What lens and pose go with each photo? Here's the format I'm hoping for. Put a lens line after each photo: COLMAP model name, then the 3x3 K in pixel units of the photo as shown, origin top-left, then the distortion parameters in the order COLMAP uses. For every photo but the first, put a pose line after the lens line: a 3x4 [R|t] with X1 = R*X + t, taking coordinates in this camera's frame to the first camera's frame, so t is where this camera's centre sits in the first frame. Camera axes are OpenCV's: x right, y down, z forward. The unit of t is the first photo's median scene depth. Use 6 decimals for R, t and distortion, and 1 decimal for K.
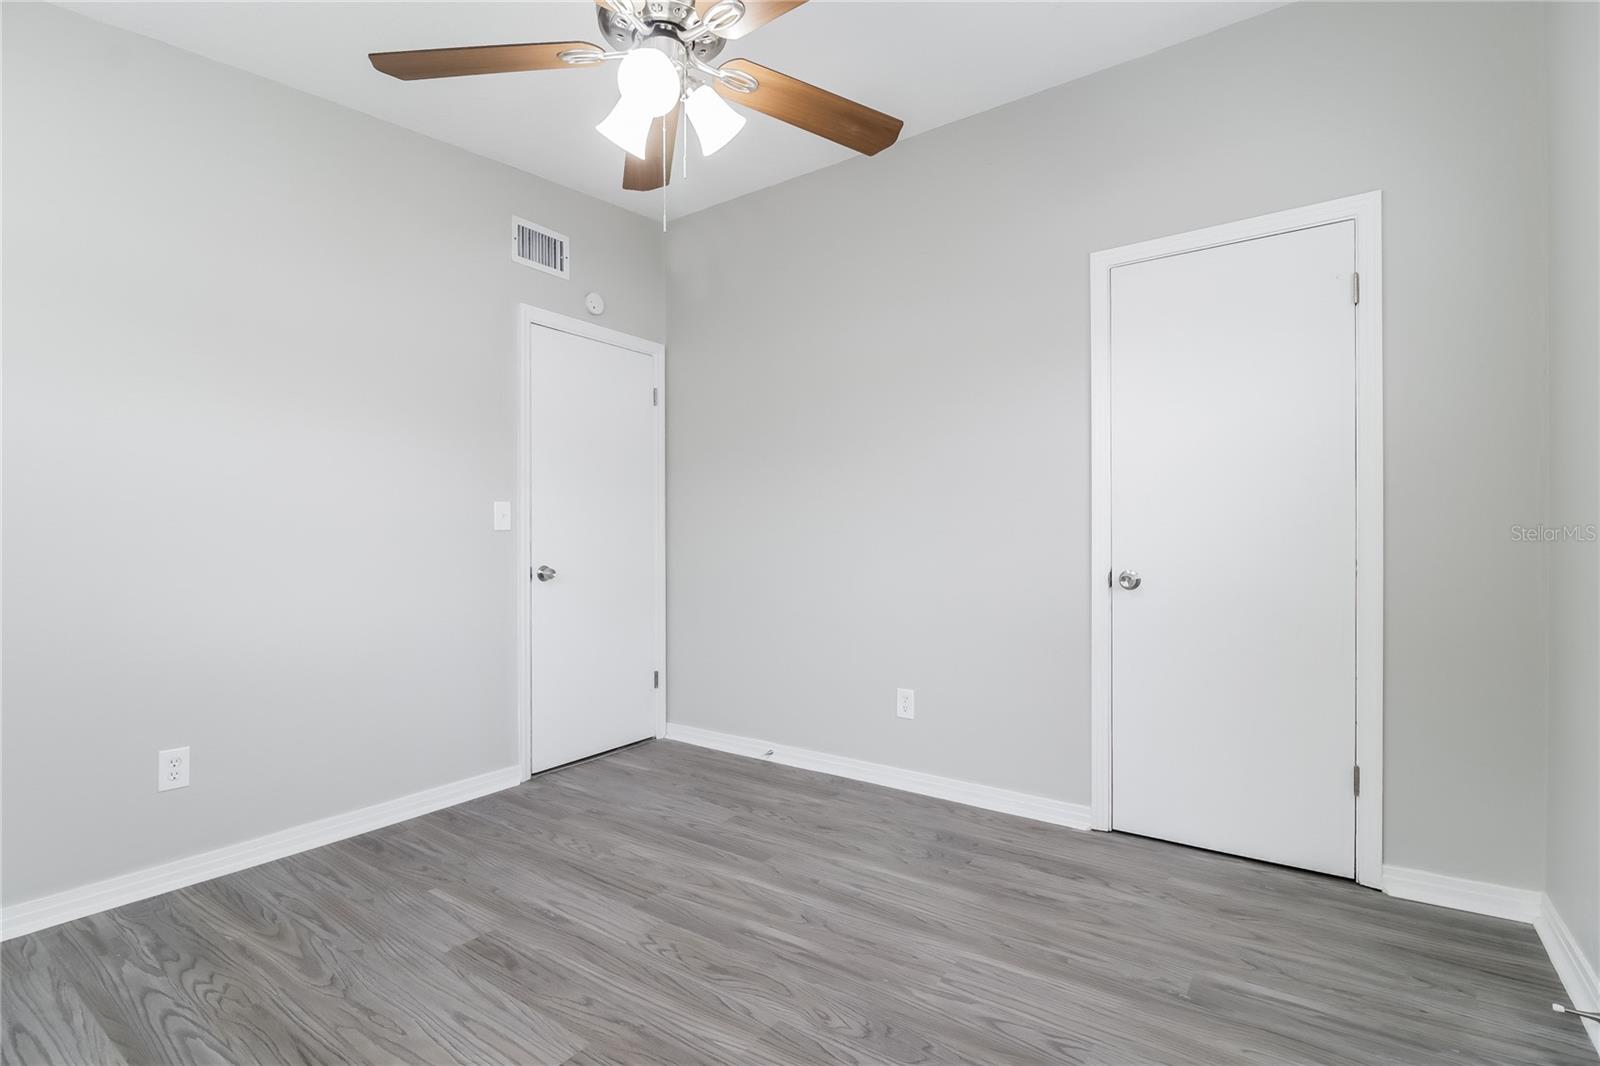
lens RADIAL K [[757.5, 0, 791.2], [0, 757.5, 539.5], [0, 0, 1]] dist [0.000472, -0.000194]
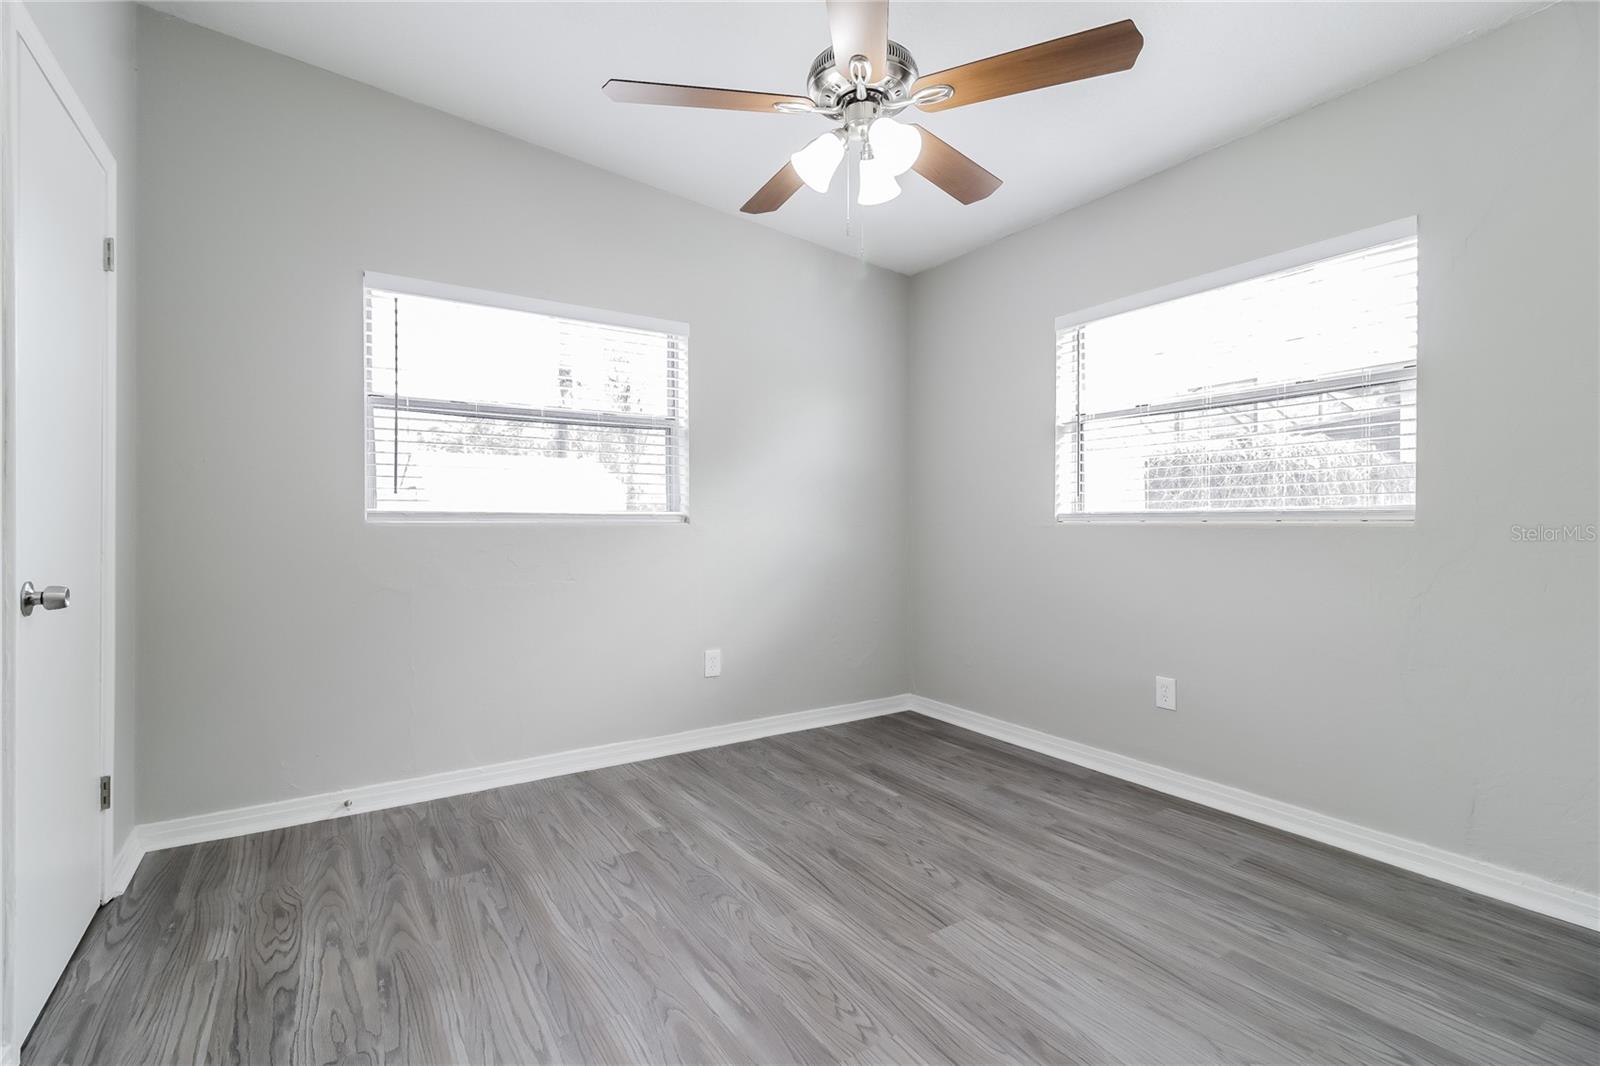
lens RADIAL K [[739.6, 0, 791.5], [0, 739.6, 511.1], [0, 0, 1]] dist [0.001931, -0.000219]
pose [[-0.928606, 0.010364, 0.370922, -0.438141], [0.005688, 0.999890, -0.013697, -0.005378], [-0.371023, -0.010609, -0.928563, 1.877468]]
